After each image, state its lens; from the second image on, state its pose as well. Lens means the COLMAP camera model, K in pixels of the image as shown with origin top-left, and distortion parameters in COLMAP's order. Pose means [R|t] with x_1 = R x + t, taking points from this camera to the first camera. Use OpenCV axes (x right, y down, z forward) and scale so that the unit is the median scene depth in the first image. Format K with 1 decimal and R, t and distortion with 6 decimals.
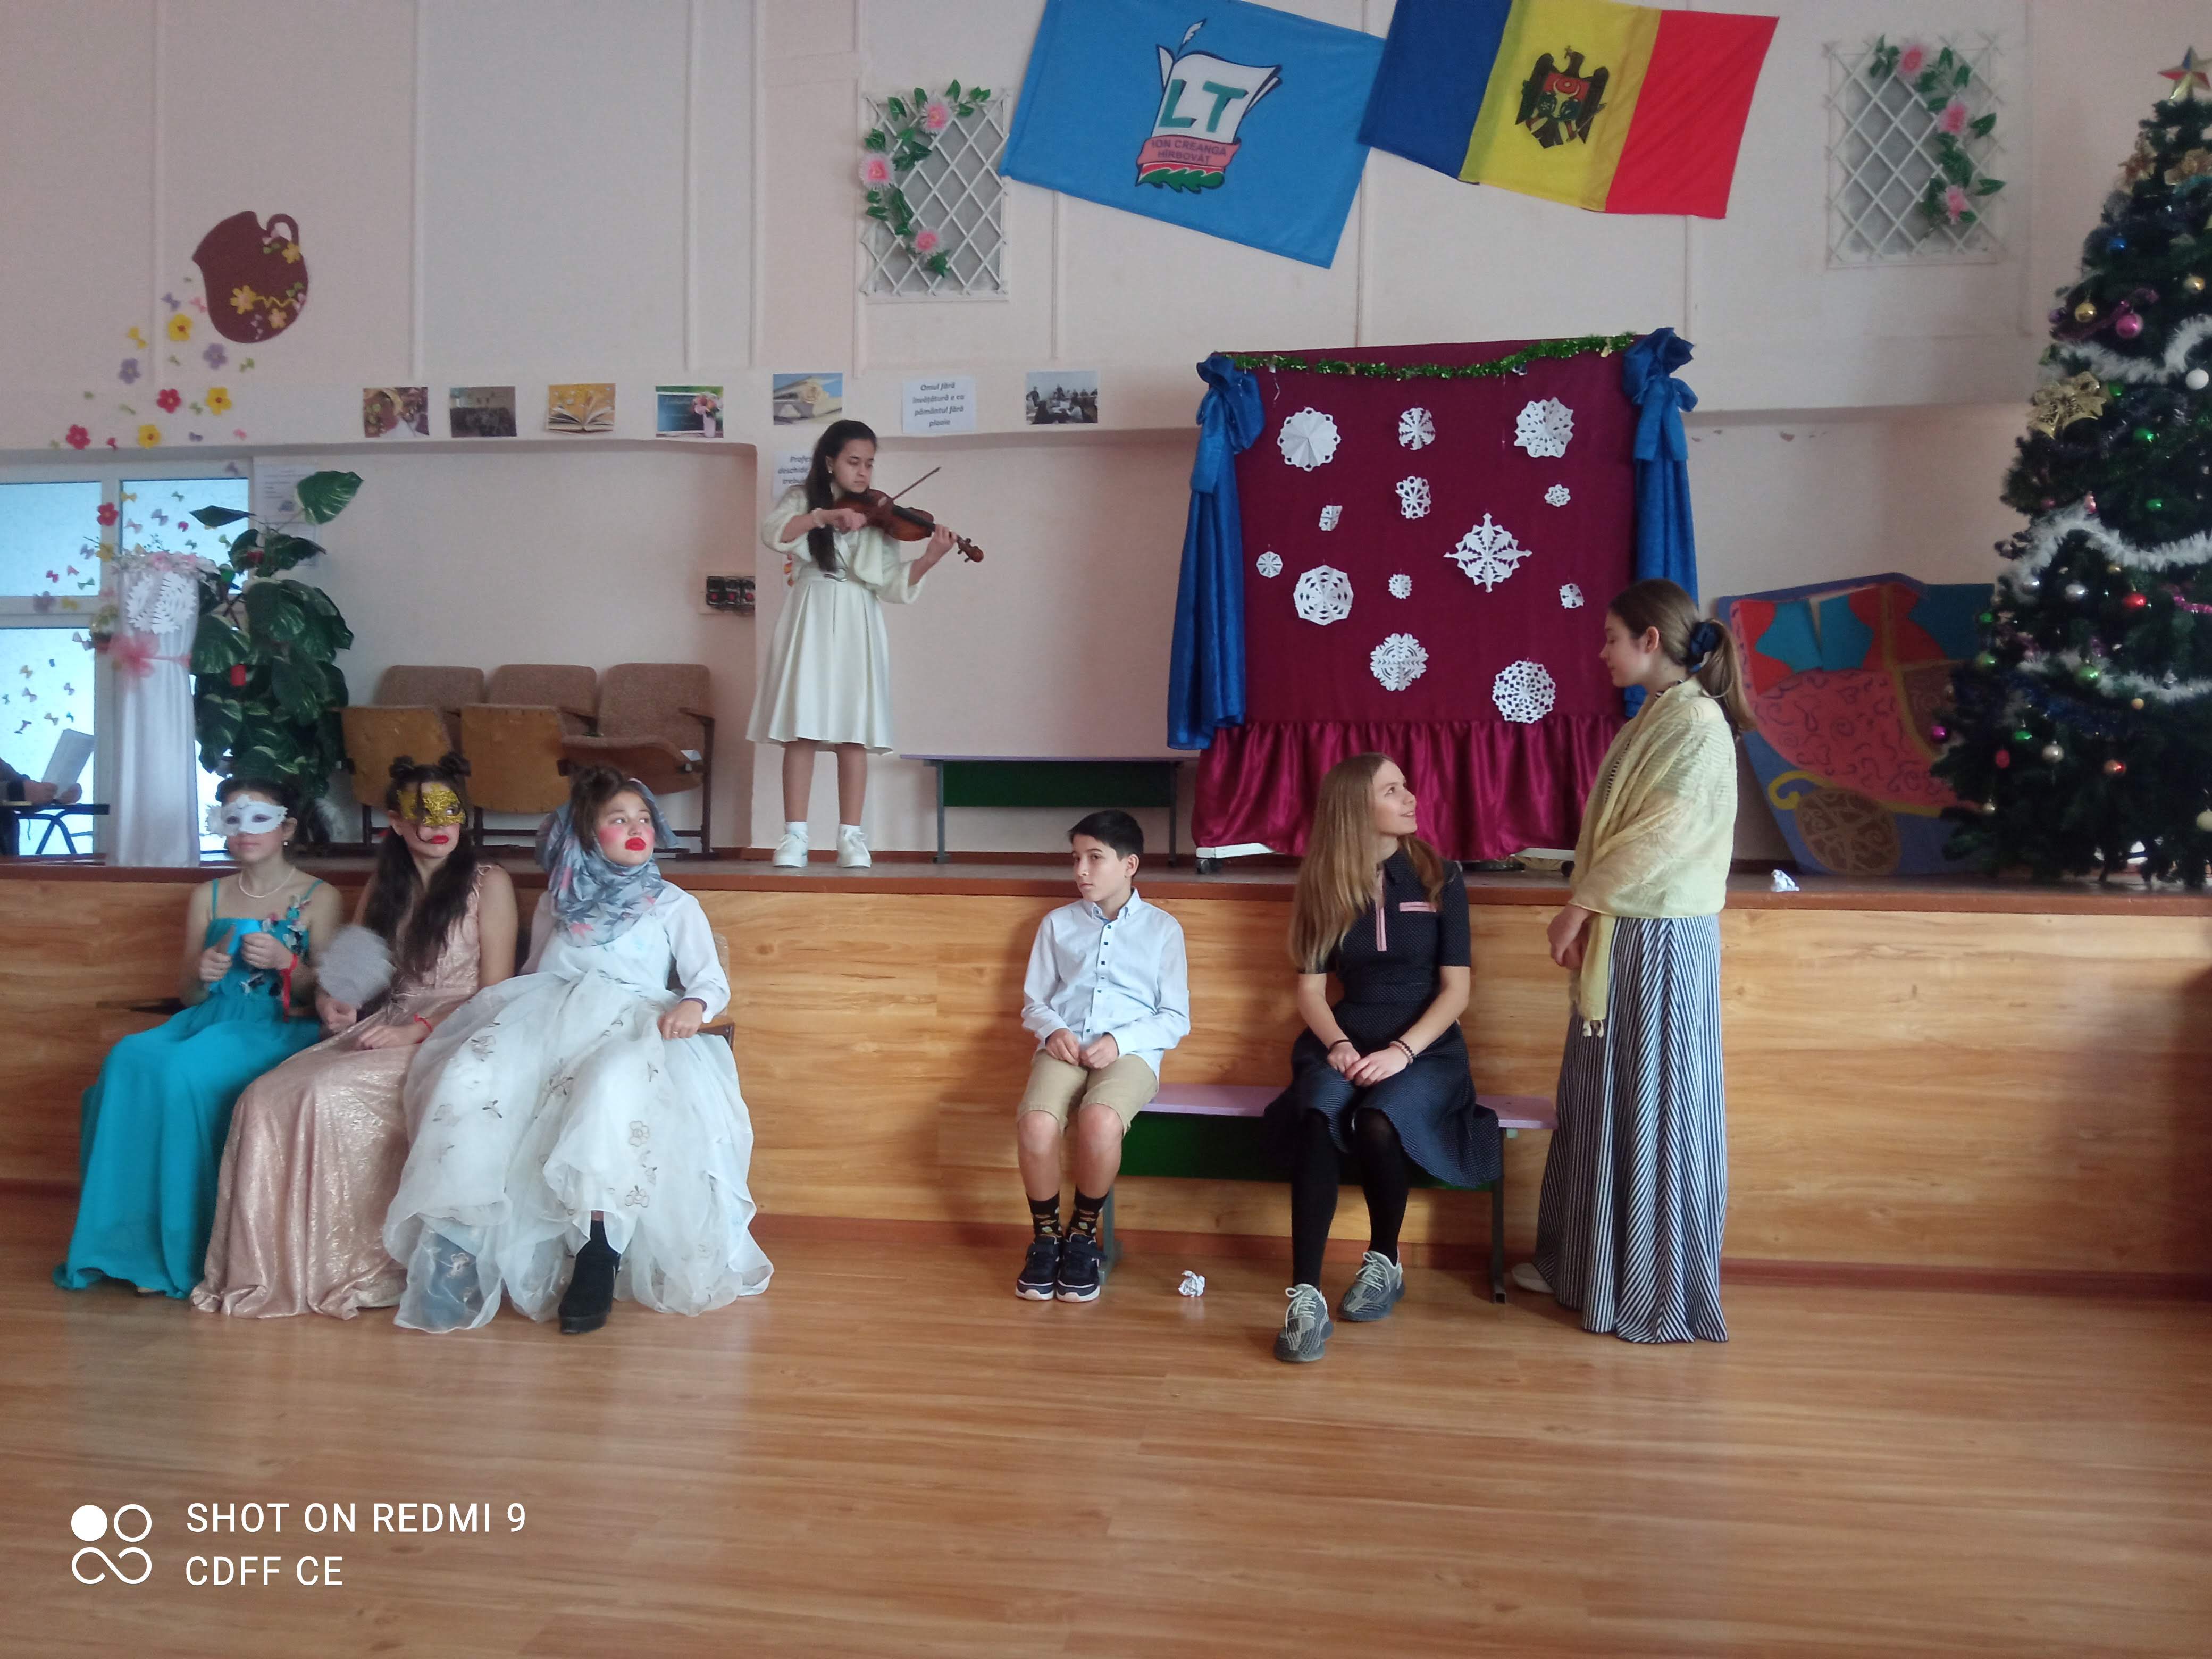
lens RADIAL K [[1781.4, 0, 1096.4], [0, 1781.4, 841.6], [0, 0, 1]] dist [0.089990, -0.158754]
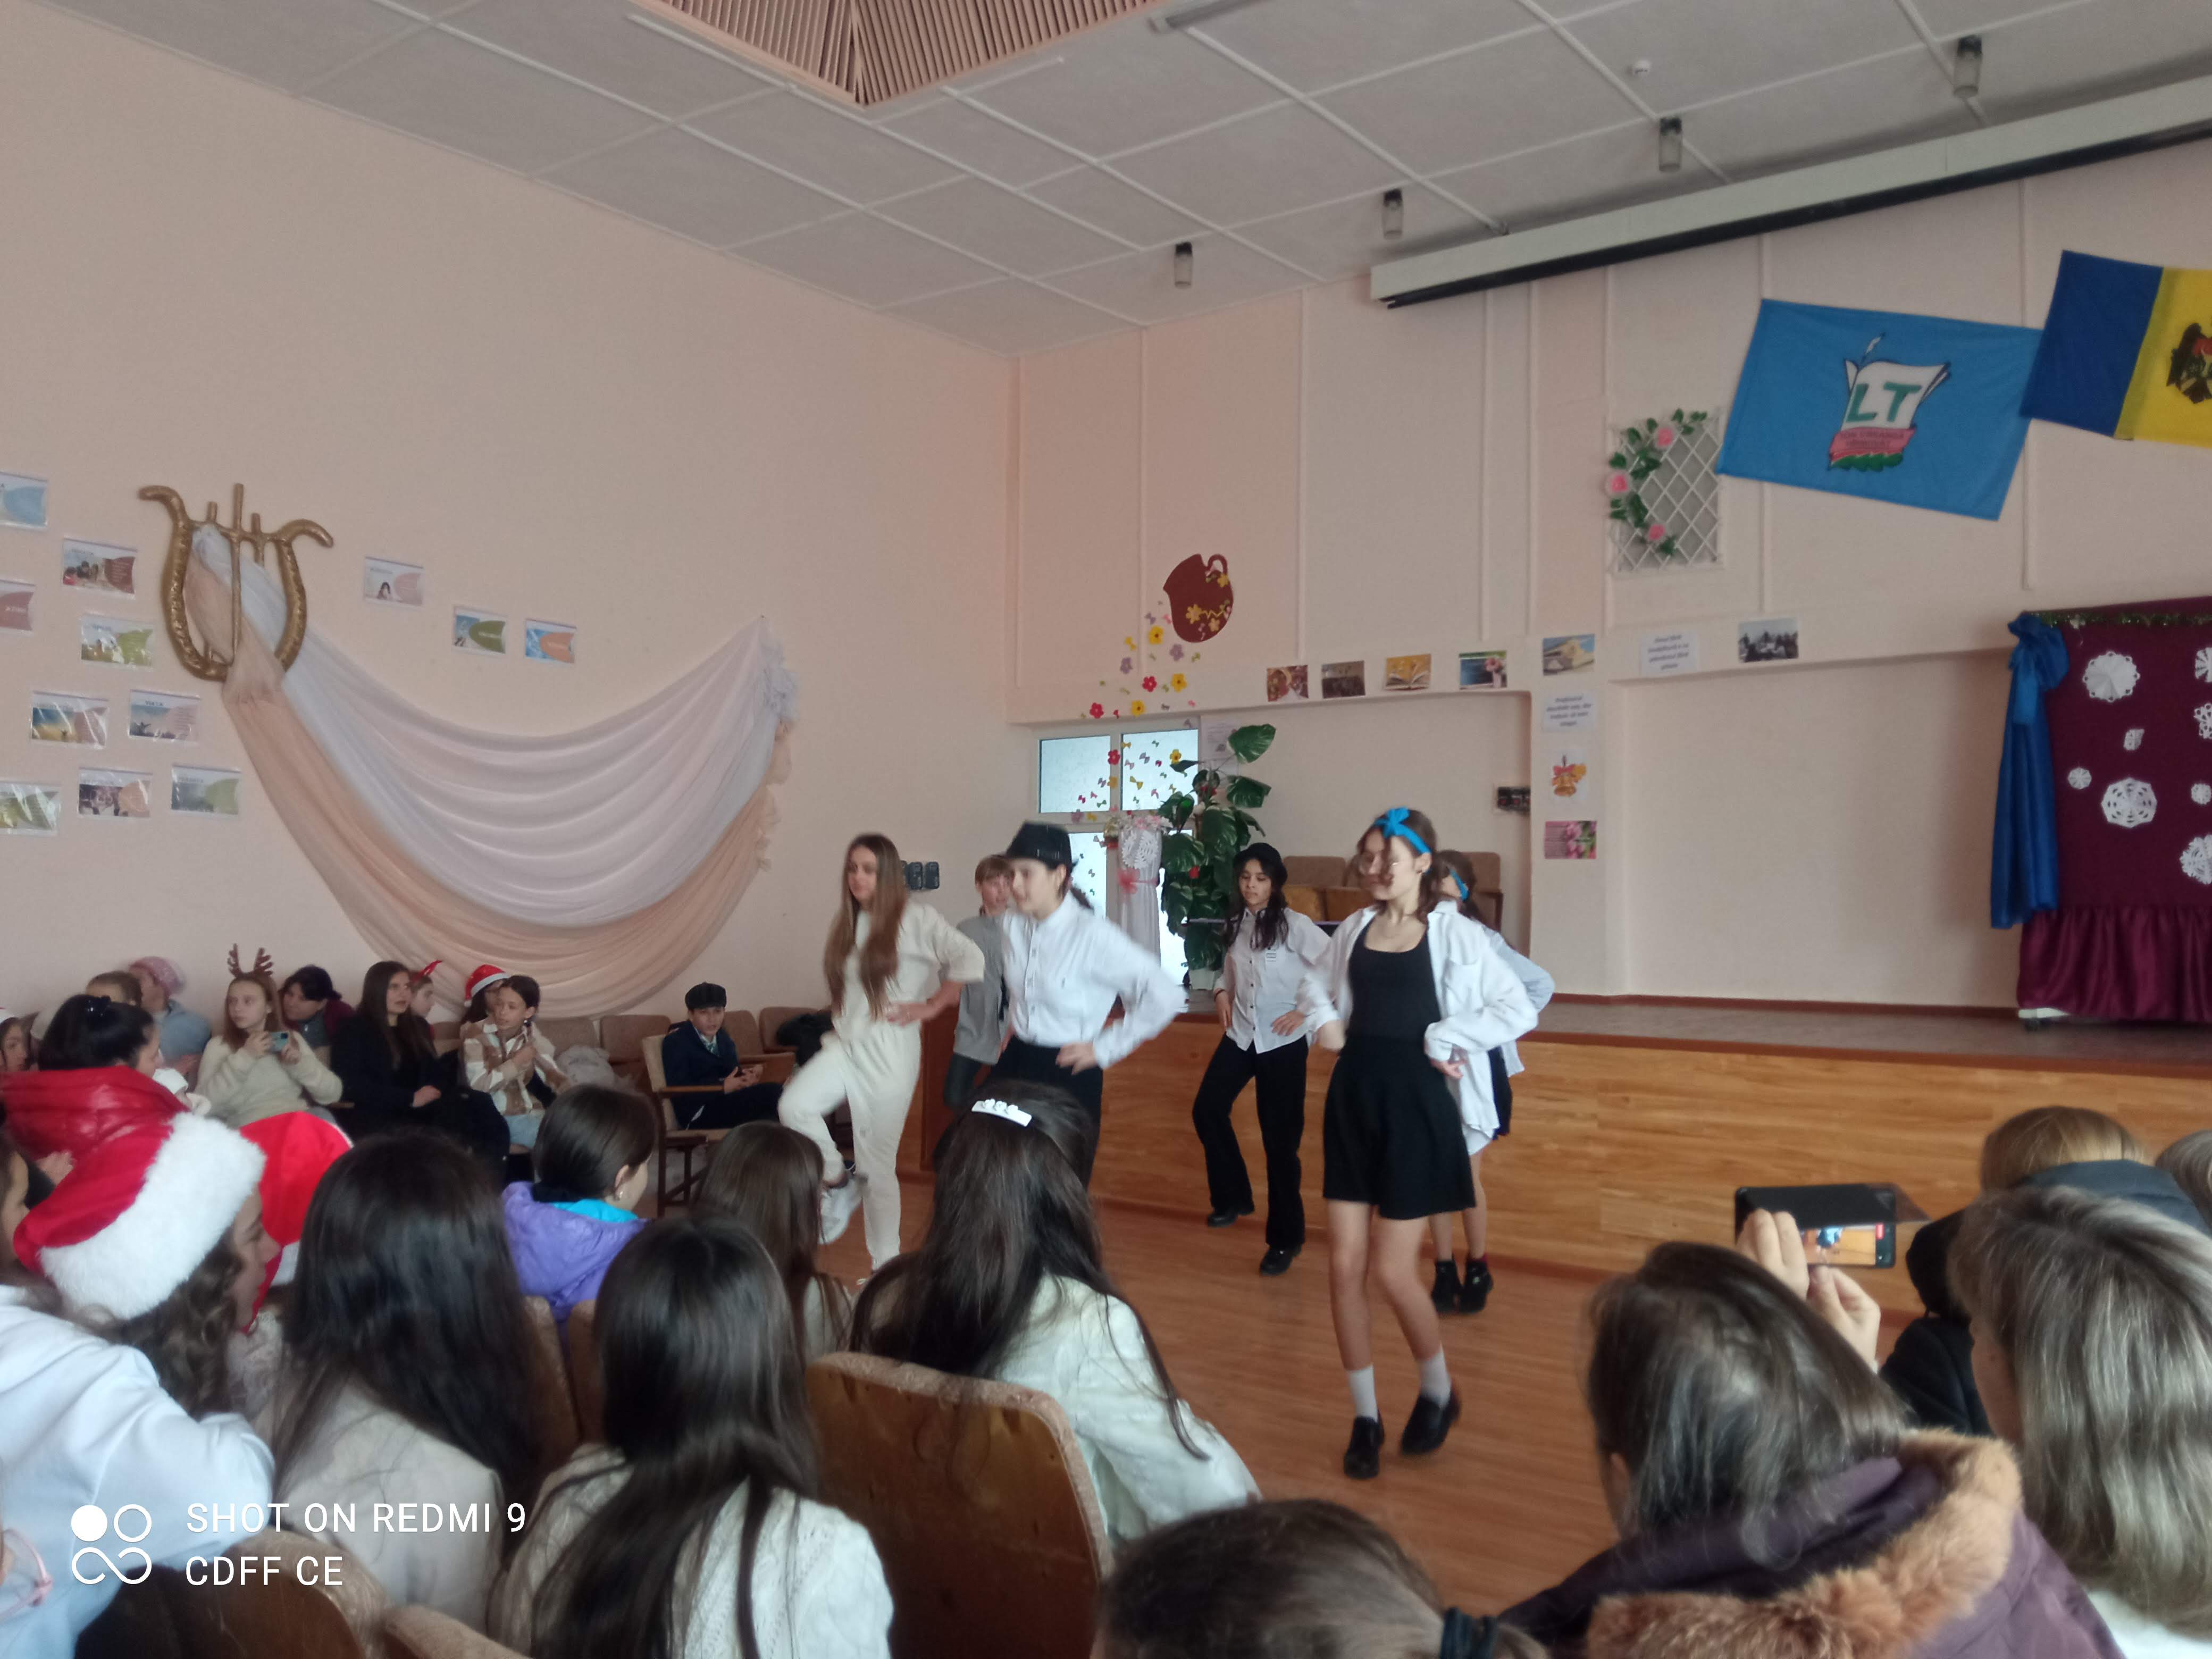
lens RADIAL K [[1779.2, 0, 1098.0], [0, 1779.2, 840.2], [0, 0, 1]] dist [0.102228, -0.187369]
pose [[0.871219, -0.024283, -0.490294, 0.187573], [0.000239, 0.998797, -0.049043, -0.044684], [0.490895, 0.042610, 0.870176, -0.333098]]
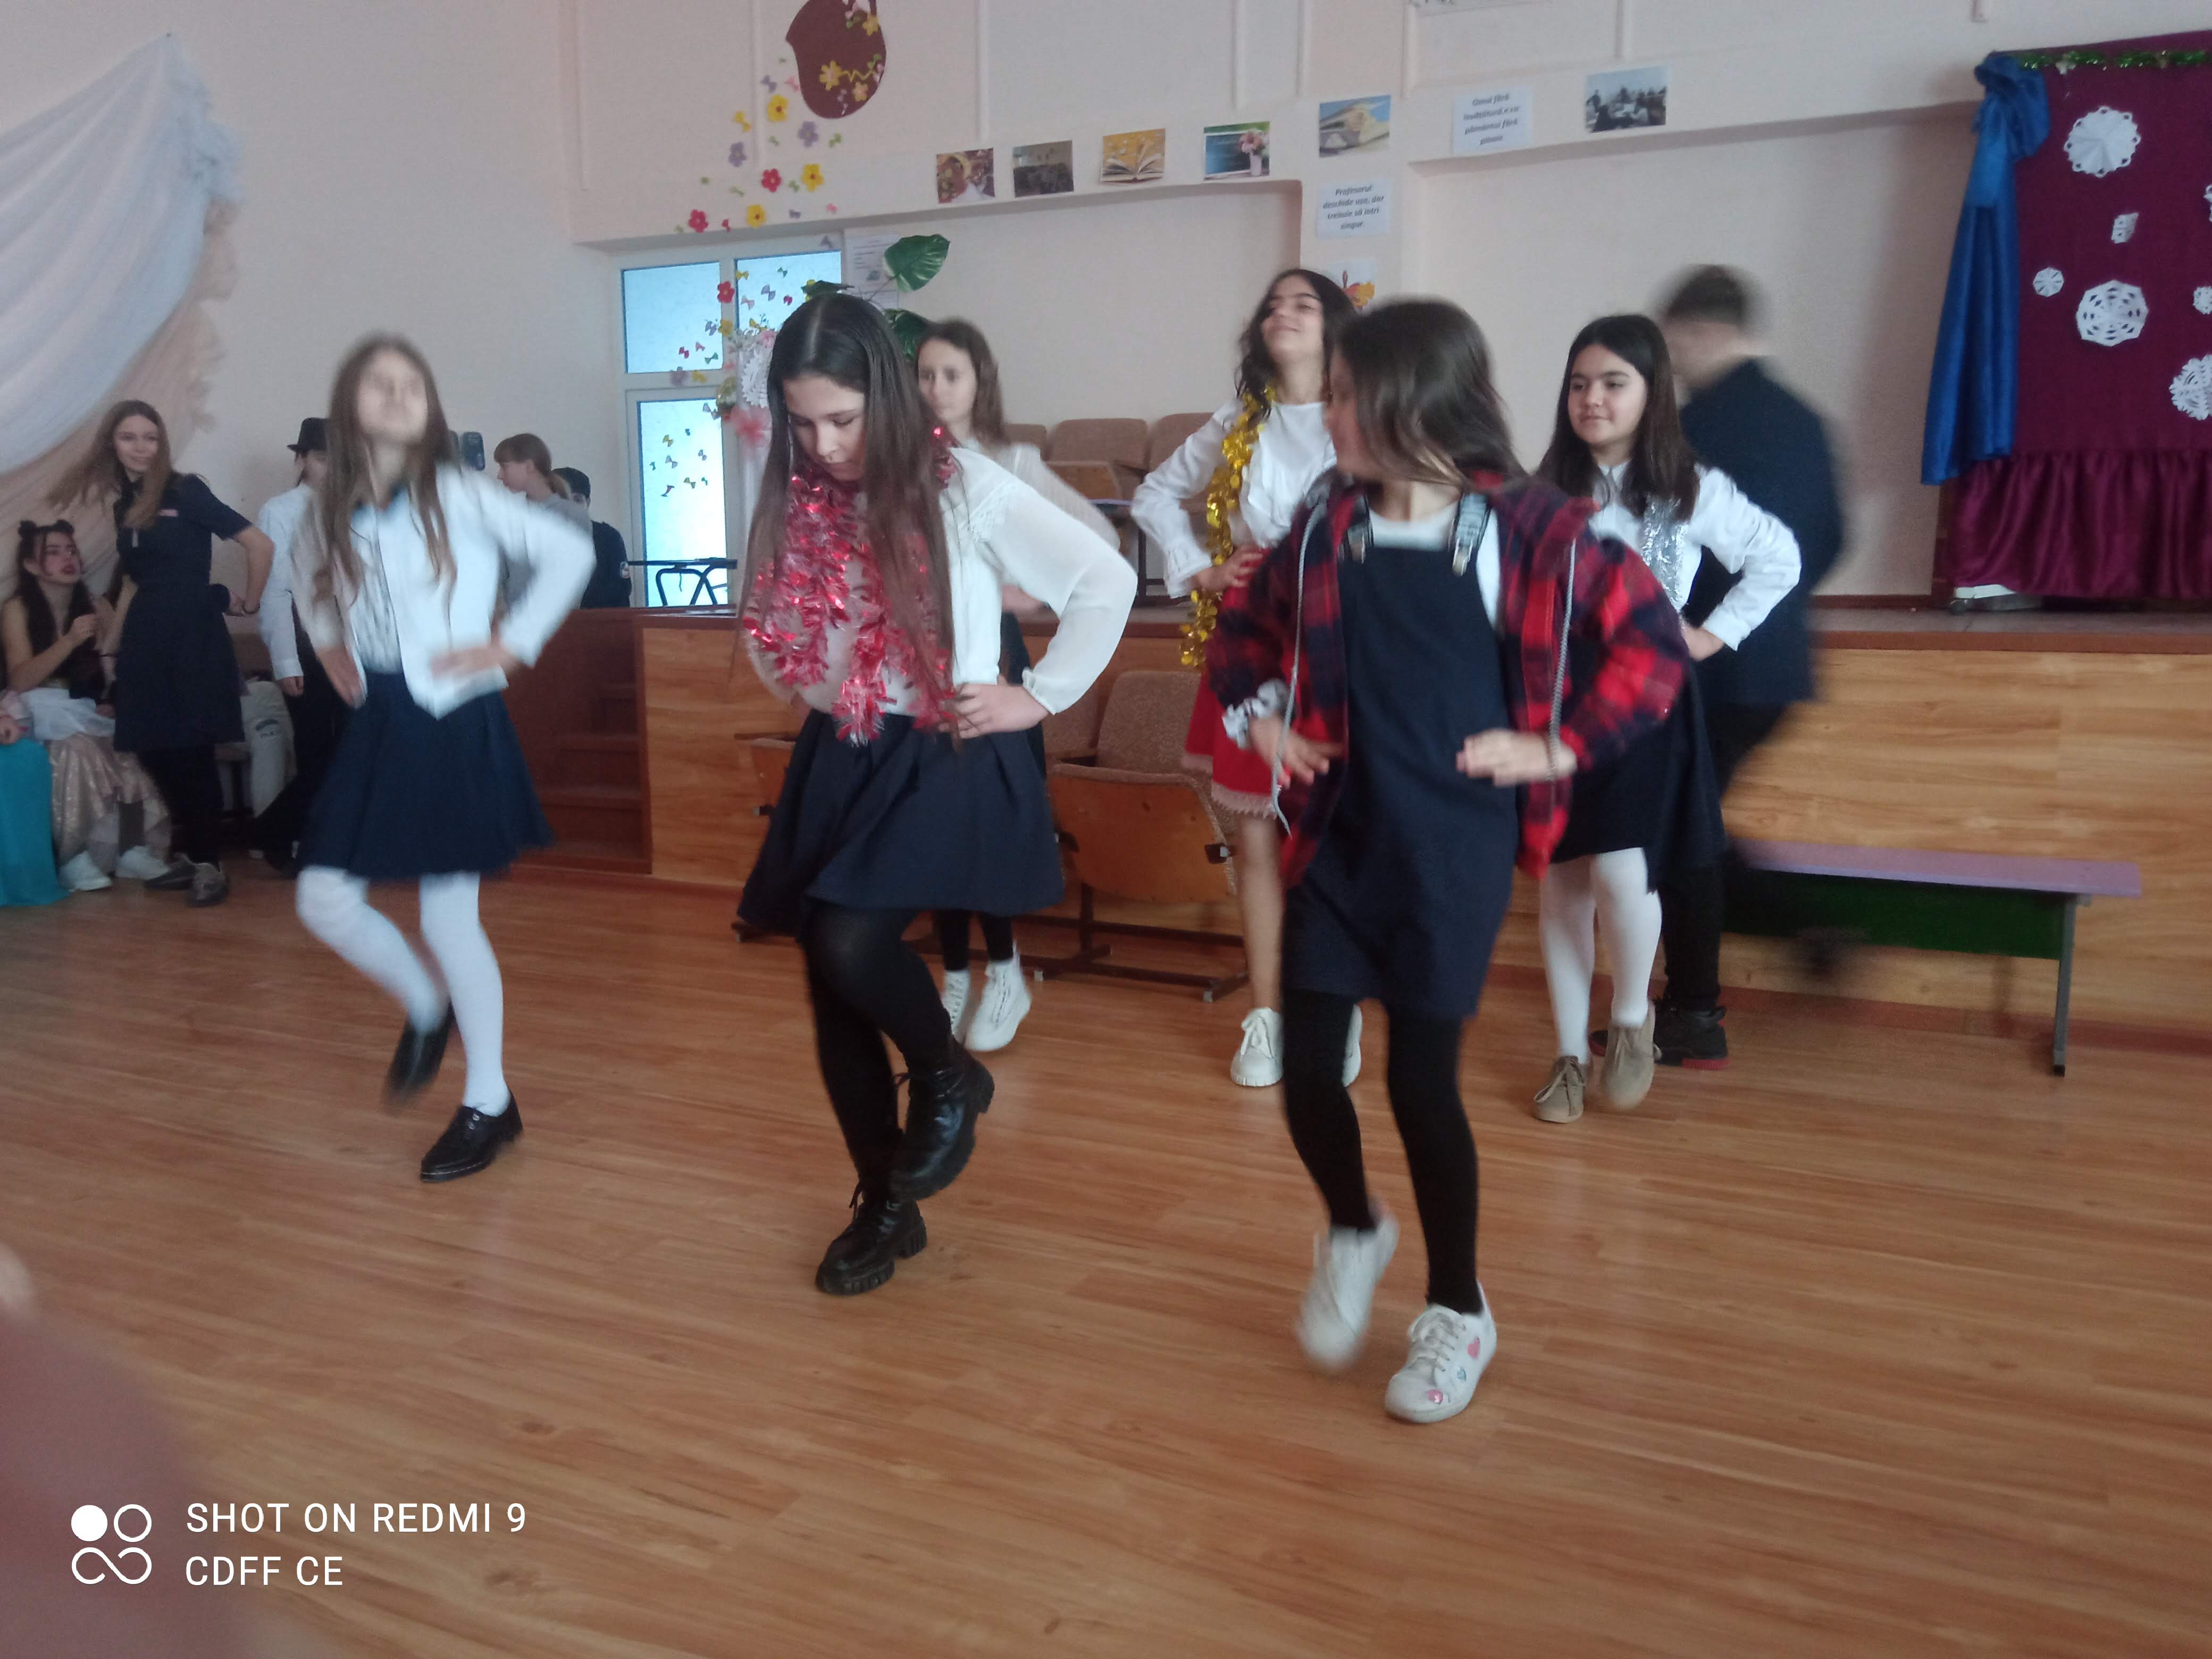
lens RADIAL K [[1779.2, 0, 1098.0], [0, 1779.2, 840.2], [0, 0, 1]] dist [0.102228, -0.187369]
pose [[0.952953, 0.033728, -0.301236, 0.014312], [0.009840, 0.989825, 0.141952, -0.003461], [0.302958, -0.138238, 0.942924, -0.018974]]
